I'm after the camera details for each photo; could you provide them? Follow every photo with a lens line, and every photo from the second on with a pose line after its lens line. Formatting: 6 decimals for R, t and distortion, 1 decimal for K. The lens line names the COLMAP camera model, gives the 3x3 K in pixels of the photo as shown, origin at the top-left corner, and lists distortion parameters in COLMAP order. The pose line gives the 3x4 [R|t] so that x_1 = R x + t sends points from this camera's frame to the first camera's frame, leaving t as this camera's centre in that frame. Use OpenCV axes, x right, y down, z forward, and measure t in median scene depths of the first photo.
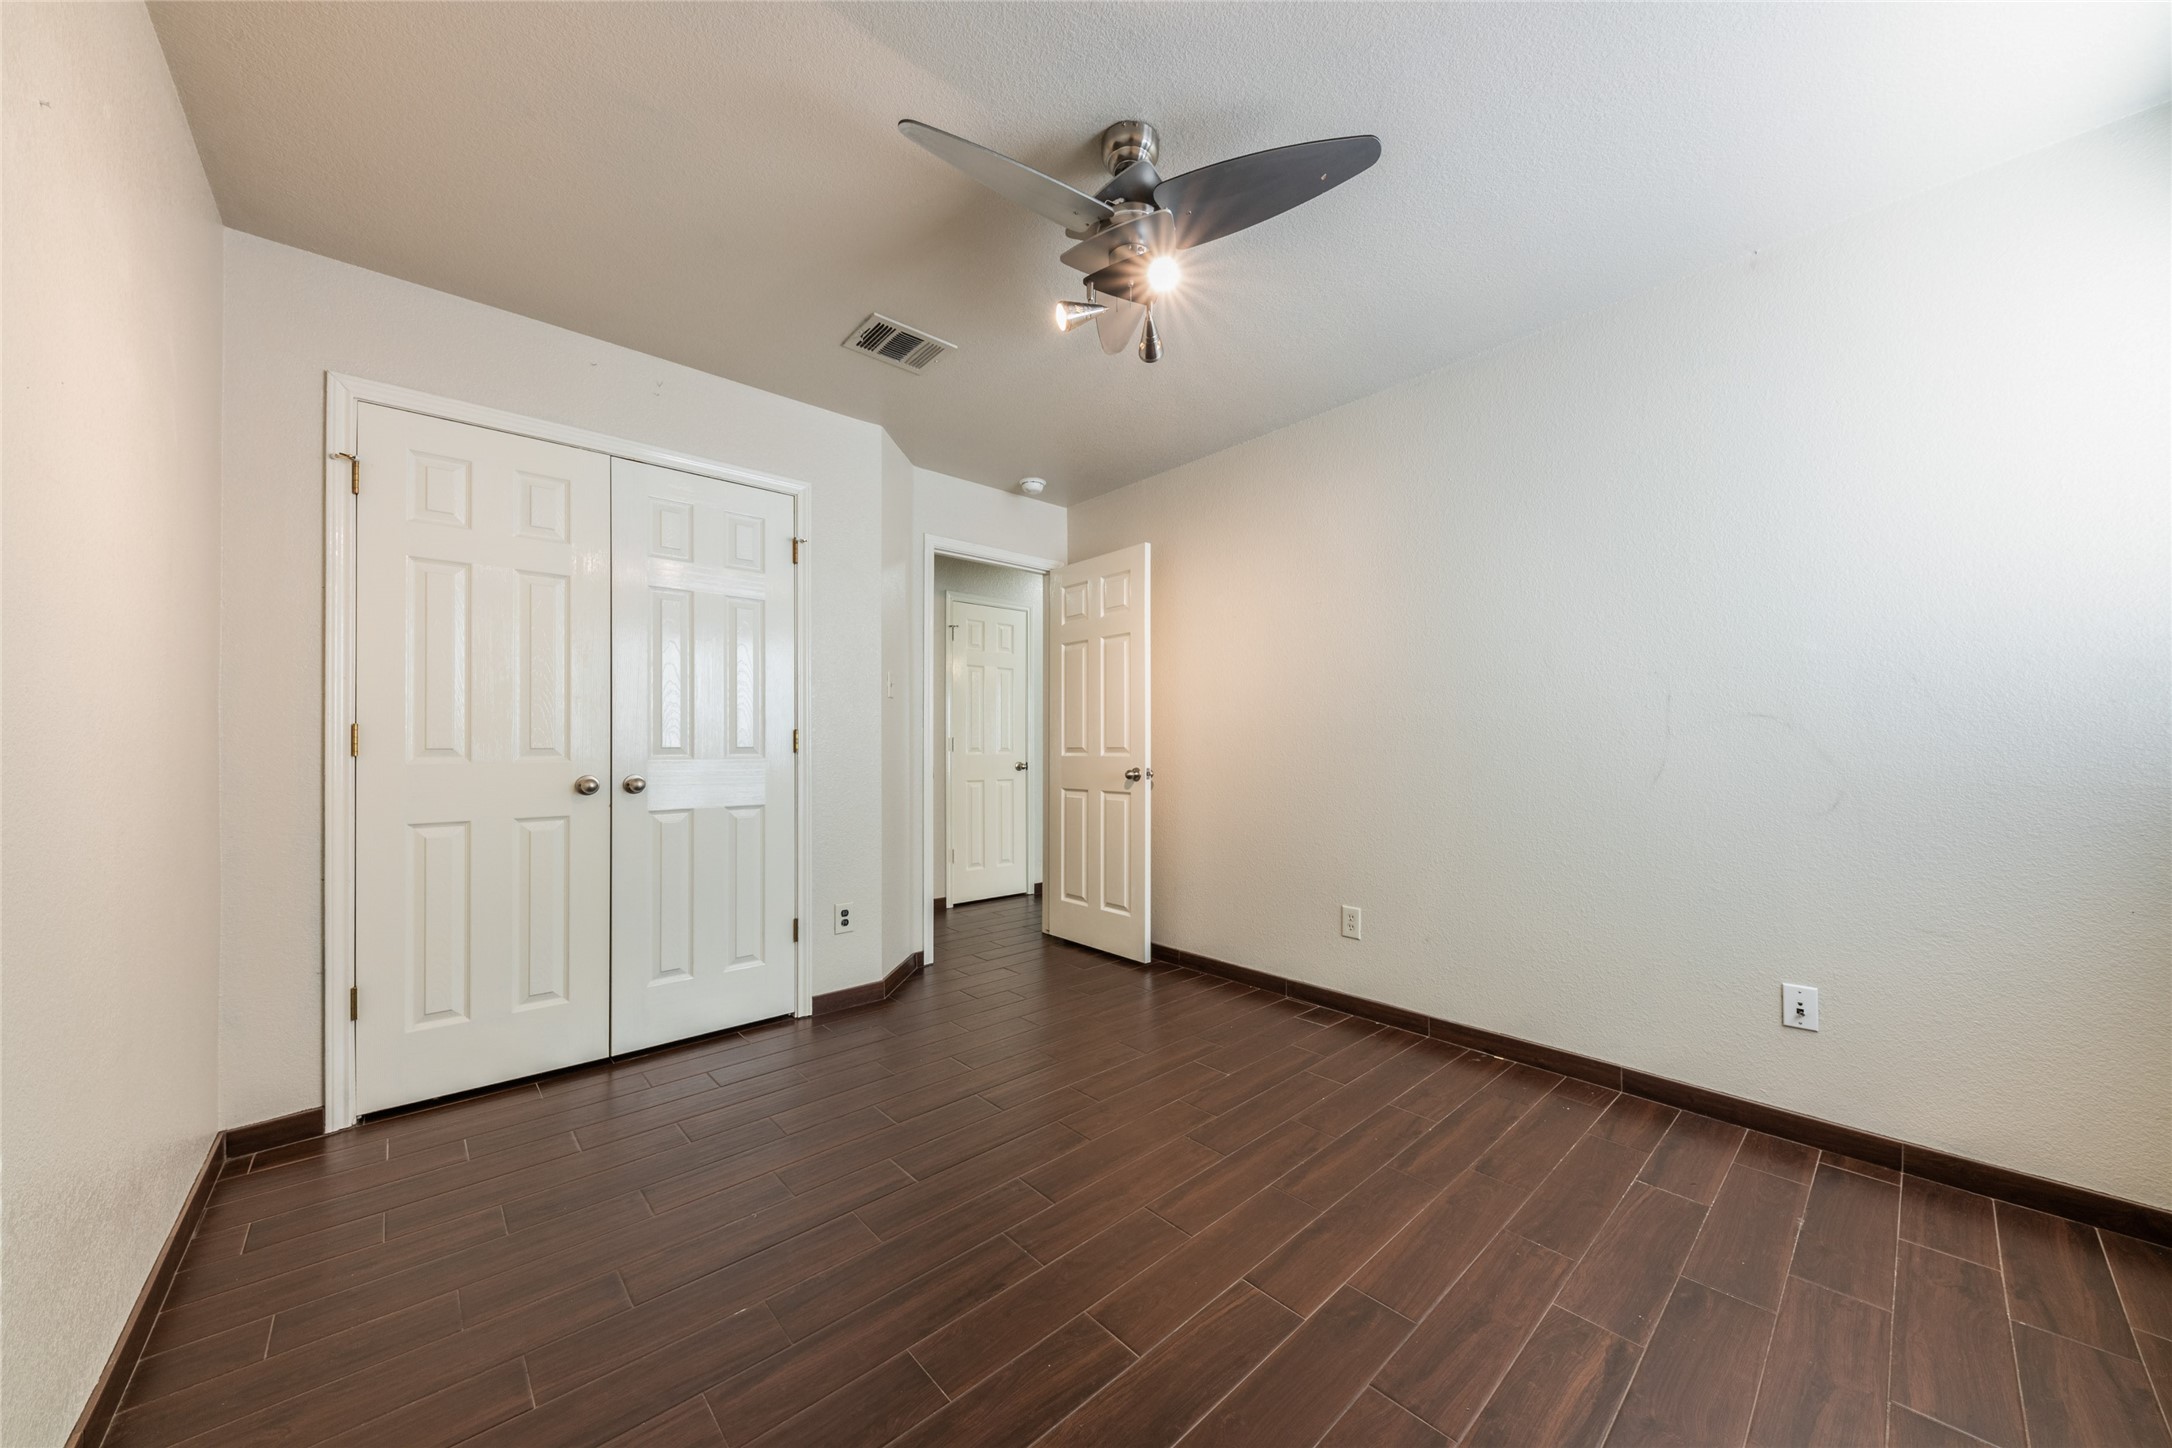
lens RADIAL K [[761.0, 0, 1102.3], [0, 761.0, 739.3], [0, 0, 1]] dist [0.000006, -0.001255]
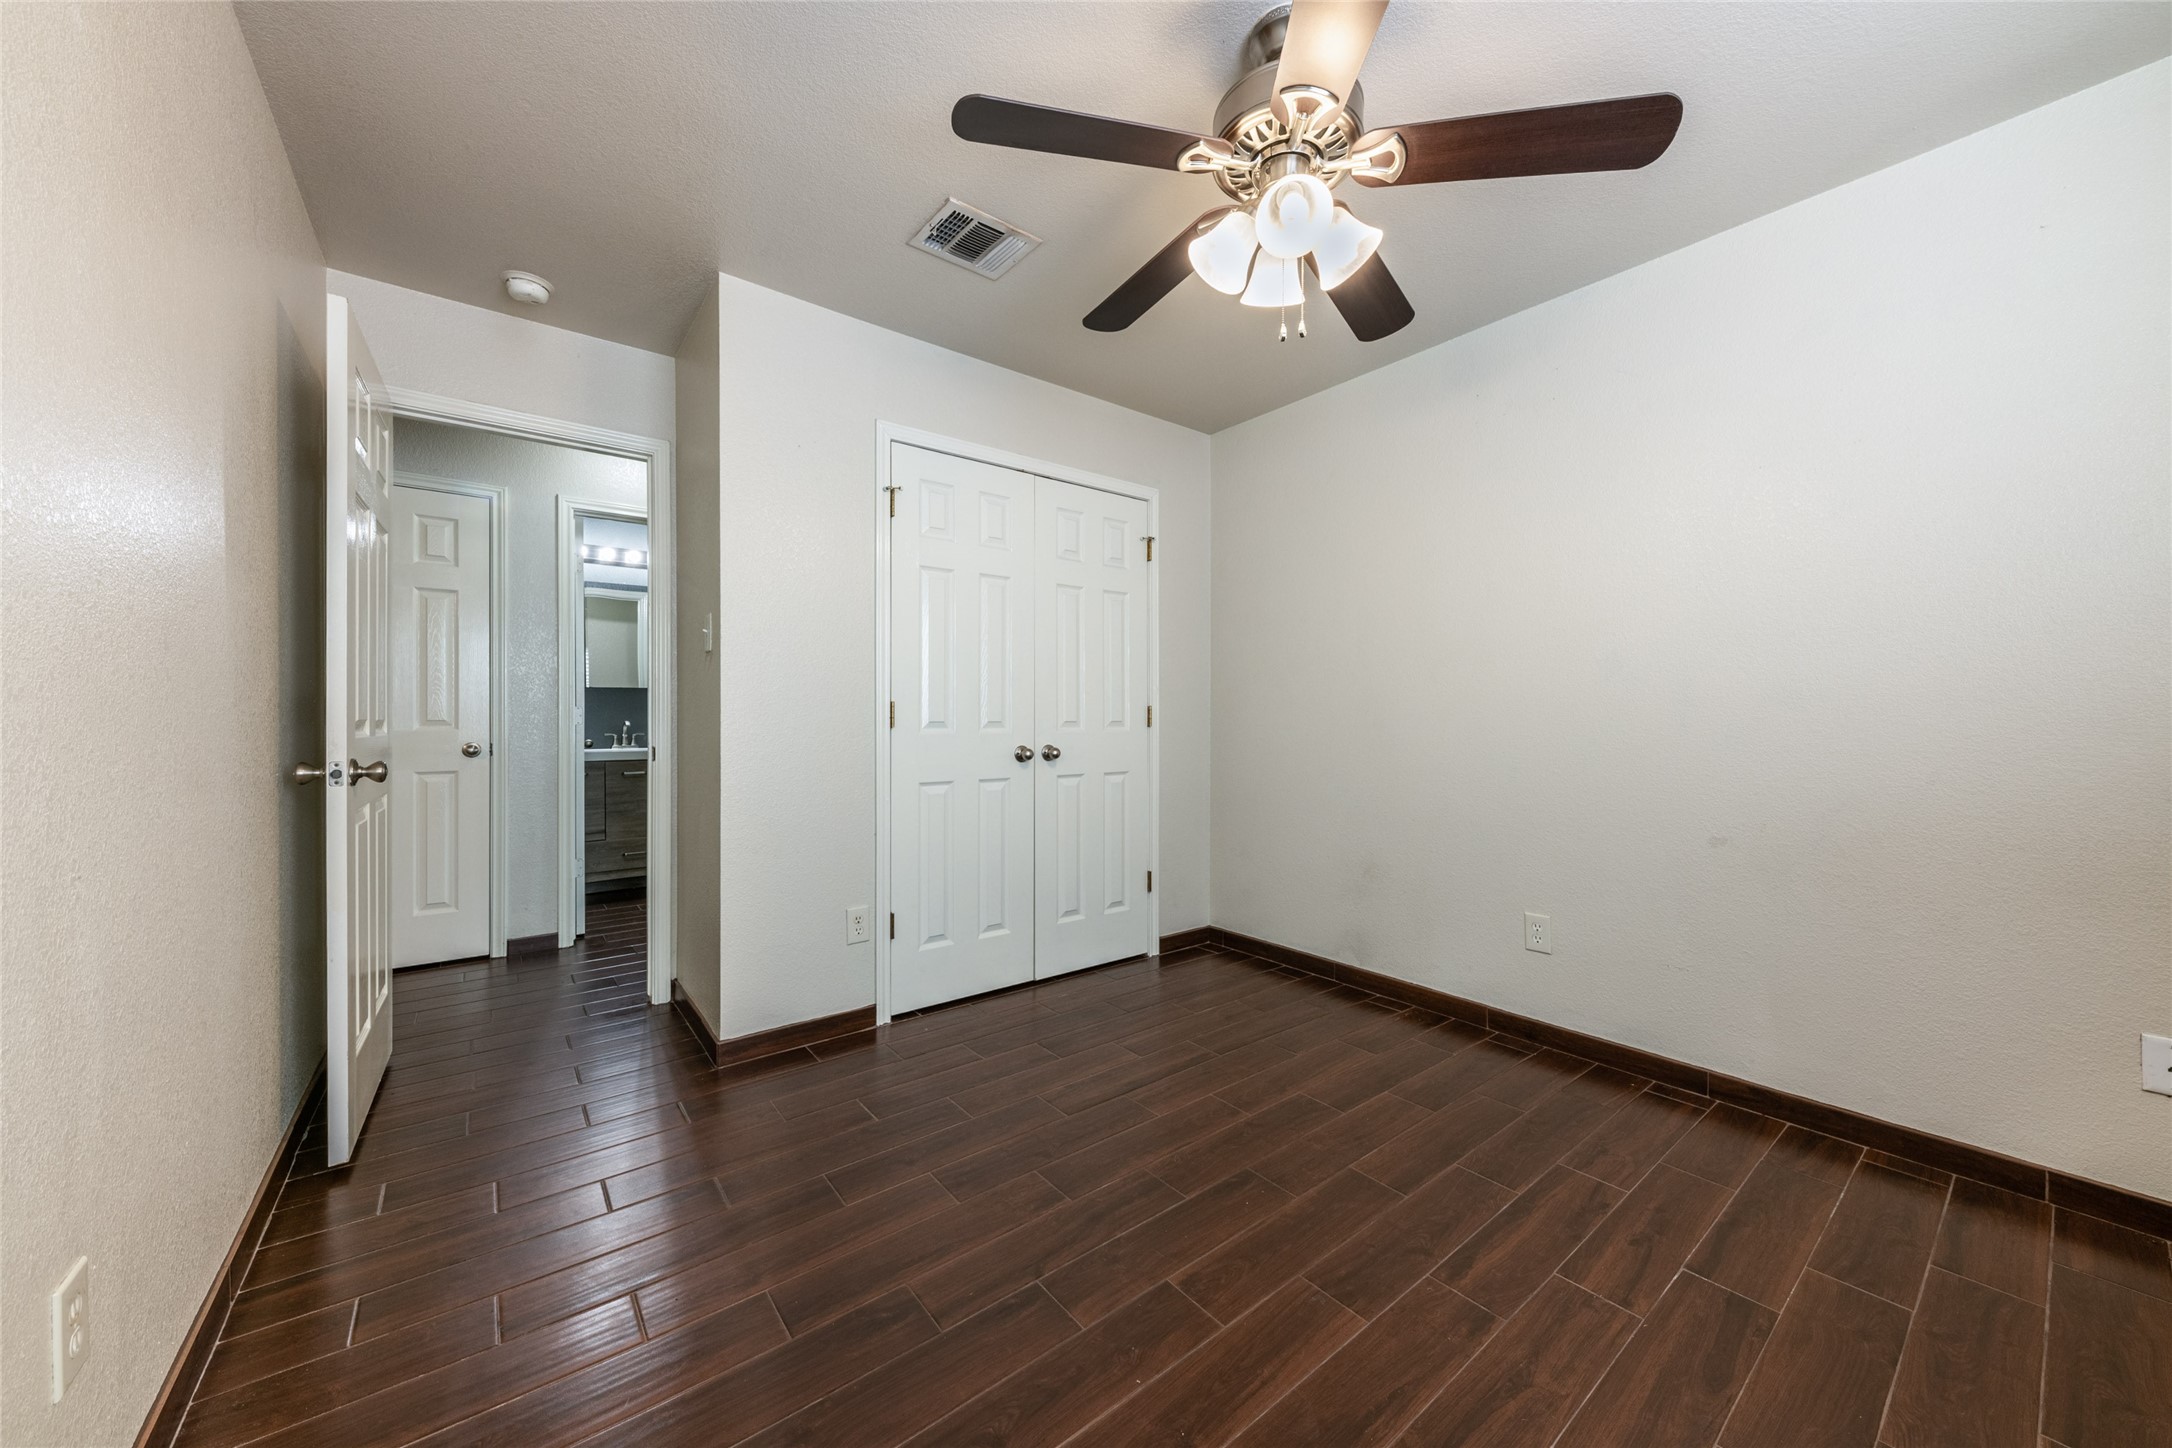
lens RADIAL K [[761.0, 0, 1100.1], [0, 761.0, 718.4], [0, 0, 1]] dist [0.000006, -0.001255]
pose [[0.995811, 0.000322, -0.091440, 0.100574], [0.000222, 0.999982, 0.005939, 0.001608], [0.091440, -0.005934, 0.995793, 0.098517]]
